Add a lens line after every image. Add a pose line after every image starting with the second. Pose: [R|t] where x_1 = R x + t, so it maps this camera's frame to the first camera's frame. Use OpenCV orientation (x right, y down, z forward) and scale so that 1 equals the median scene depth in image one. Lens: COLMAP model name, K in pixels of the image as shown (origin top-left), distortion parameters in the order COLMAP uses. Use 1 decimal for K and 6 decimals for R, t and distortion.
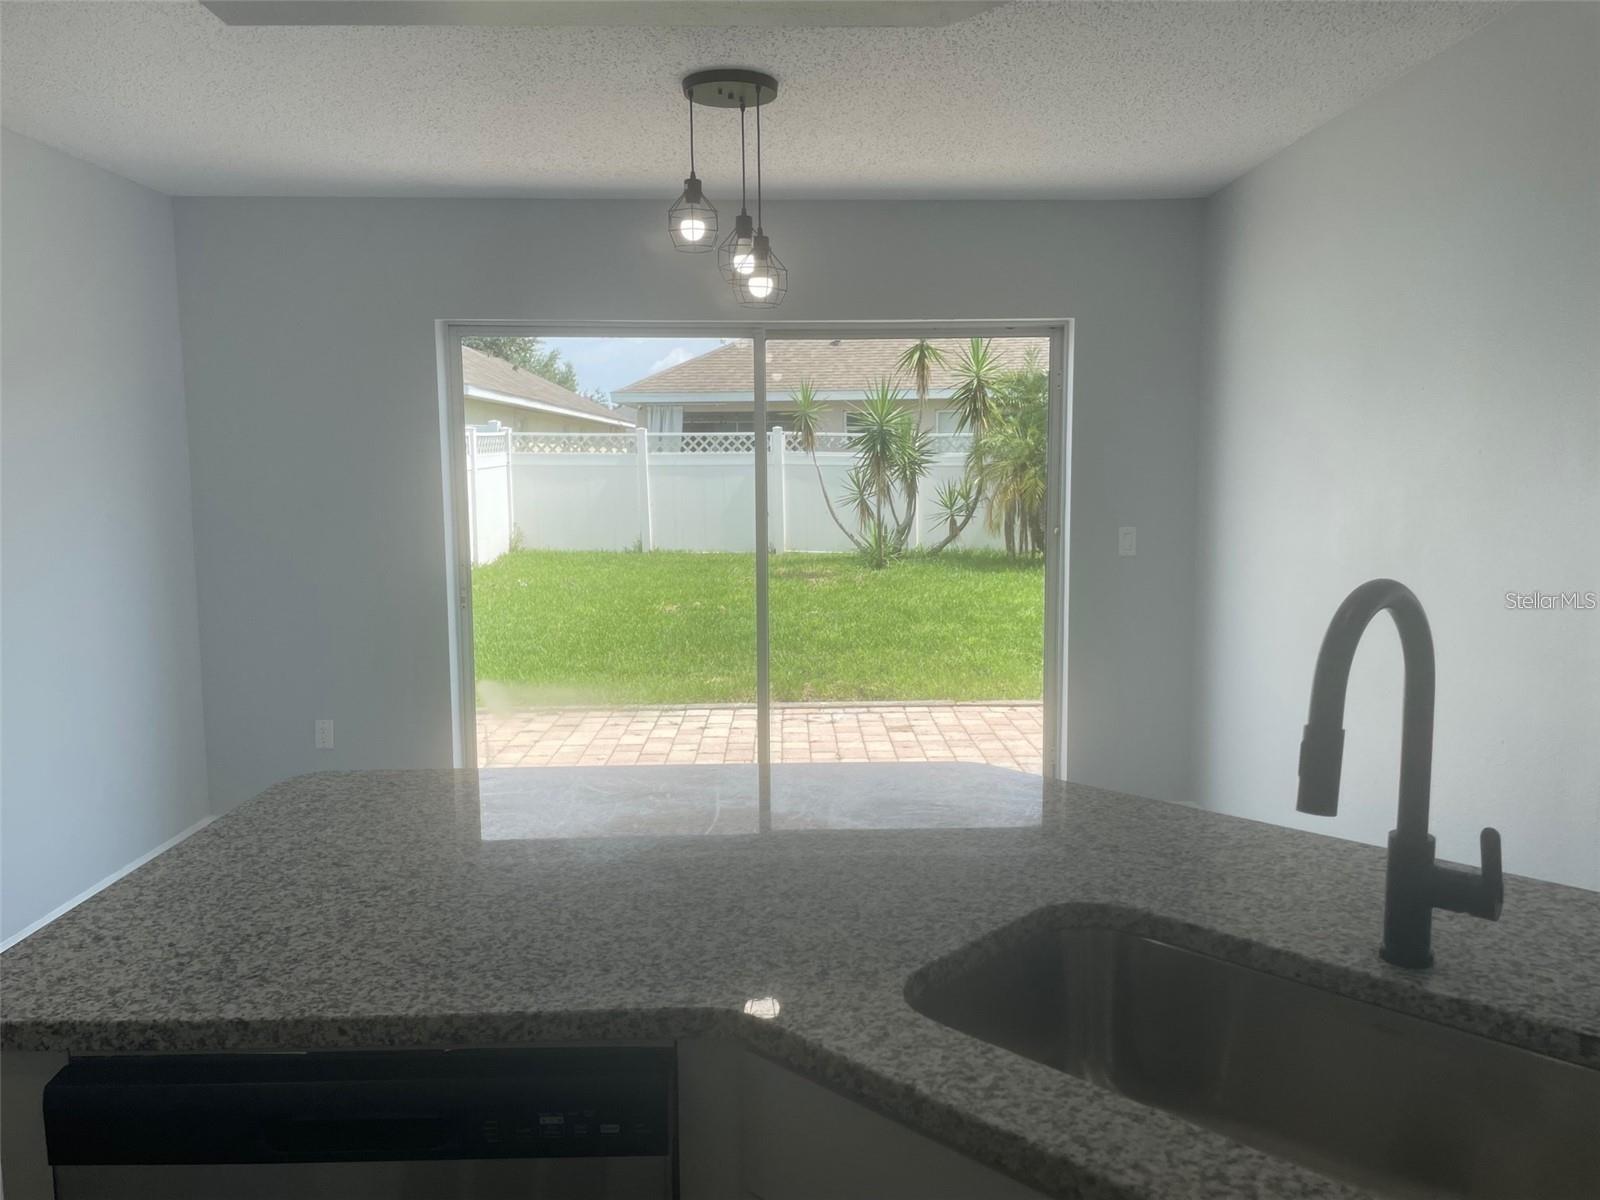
lens RADIAL K [[1199.8, 0, 800.0], [0, 1199.8, 600.0], [0, 0, 1]] dist [0.011557, 0.002789]
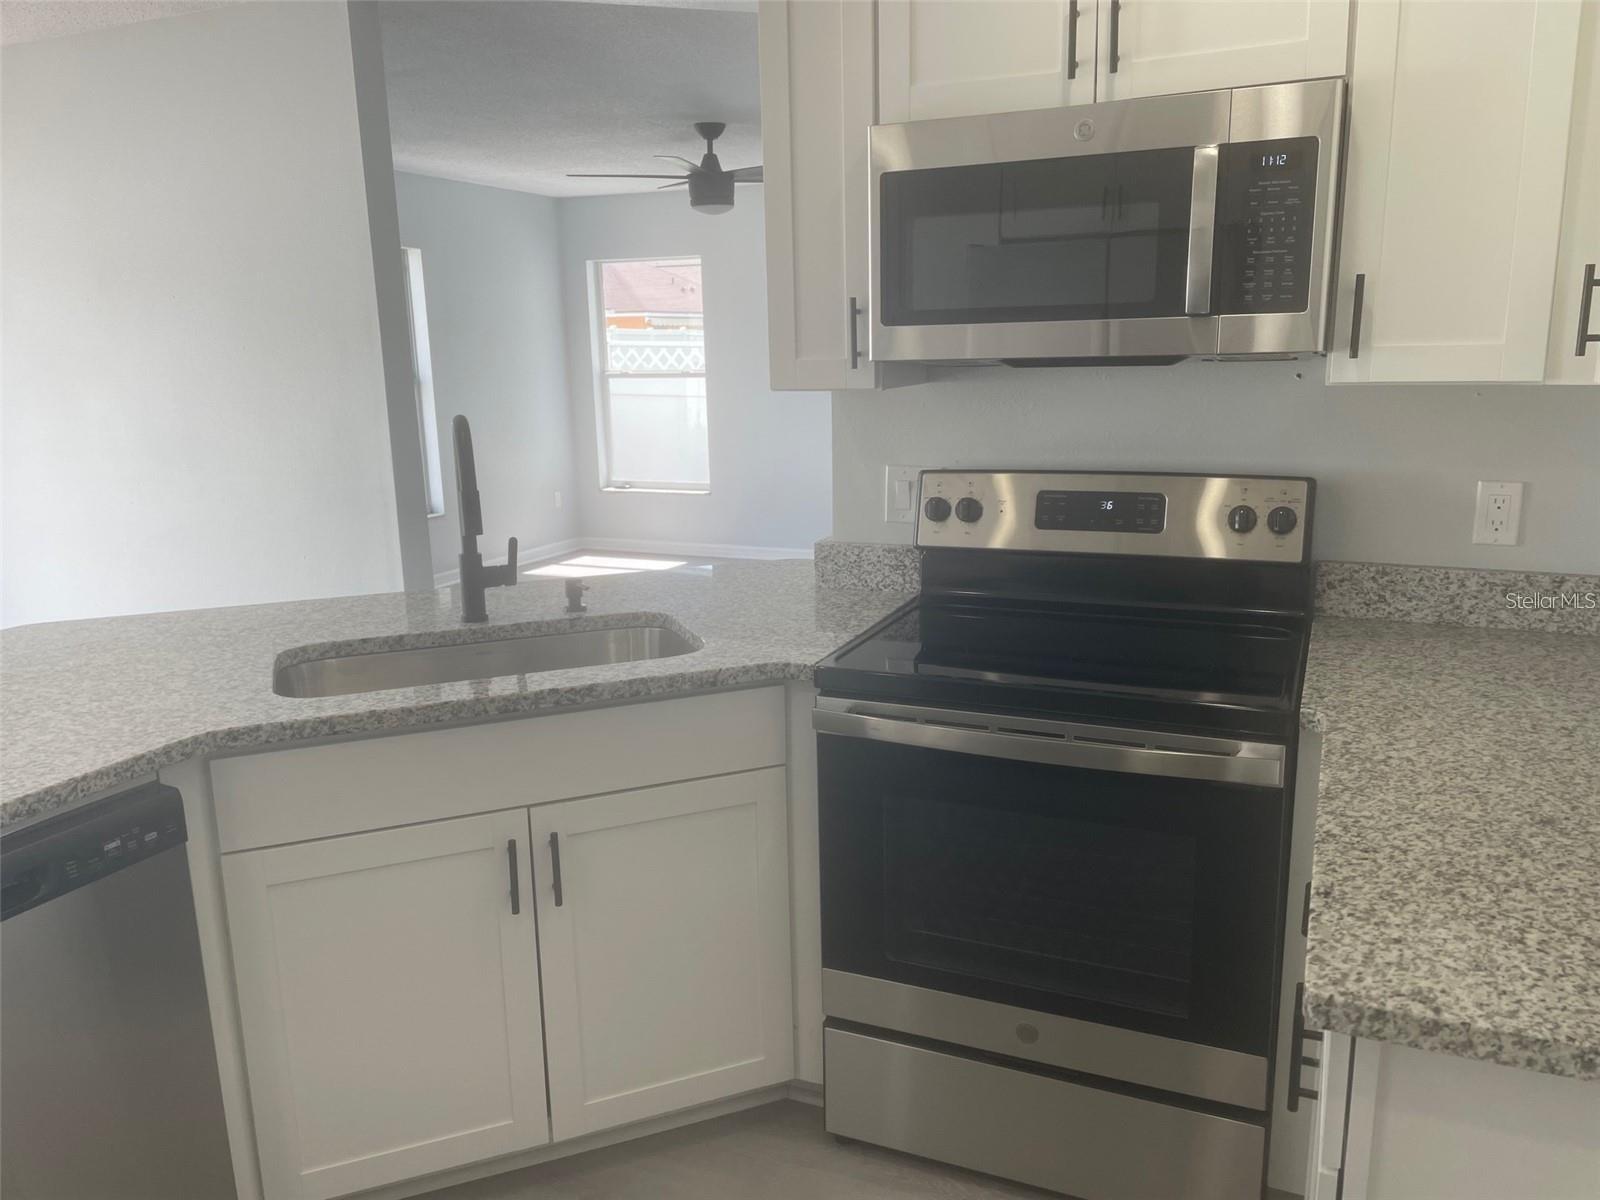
lens RADIAL K [[1199.8, 0, 800.0], [0, 1199.8, 600.0], [0, 0, 1]] dist [0.011557, 0.002789]
pose [[0.423382, -0.186489, 0.886549, -1.036409], [0.114172, 0.981765, 0.151994, 0.038038], [-0.898728, 0.036868, 0.436953, -0.314167]]
